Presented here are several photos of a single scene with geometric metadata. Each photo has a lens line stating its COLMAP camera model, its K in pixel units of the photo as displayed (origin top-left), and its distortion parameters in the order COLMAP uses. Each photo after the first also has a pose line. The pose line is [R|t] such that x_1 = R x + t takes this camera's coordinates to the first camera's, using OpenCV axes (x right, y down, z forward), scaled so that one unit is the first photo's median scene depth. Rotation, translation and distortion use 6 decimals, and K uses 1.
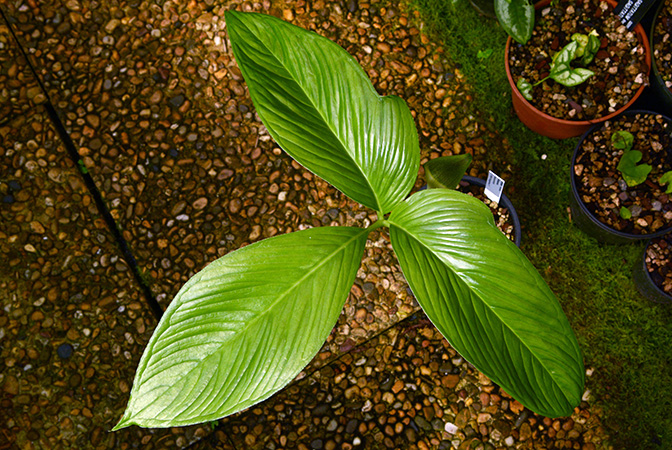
lens RADIAL K [[876.6, 0, 336.1], [0, 876.6, 225.1], [0, 0, 1]] dist [0.025740, 0.000000]
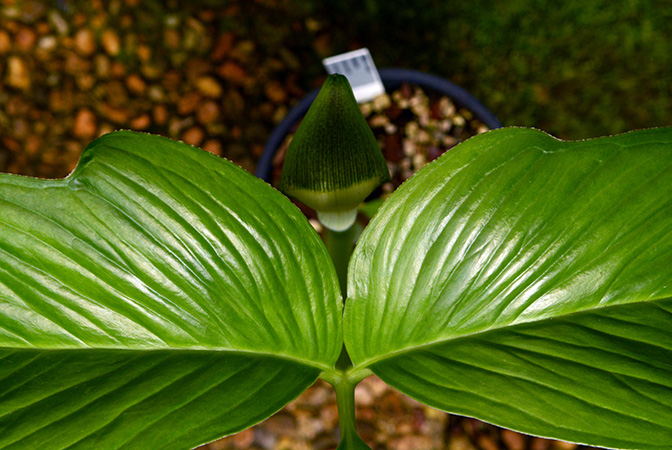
lens RADIAL K [[1398.2, 0, 337.0], [0, 1398.2, 224.4], [0, 0, 1]] dist [0.219269, 0.000000]
pose [[0.582732, -0.797944, 0.153977, 0.012773], [0.793469, 0.599599, 0.104346, -0.106650], [-0.175587, 0.061370, 0.982549, 0.436617]]
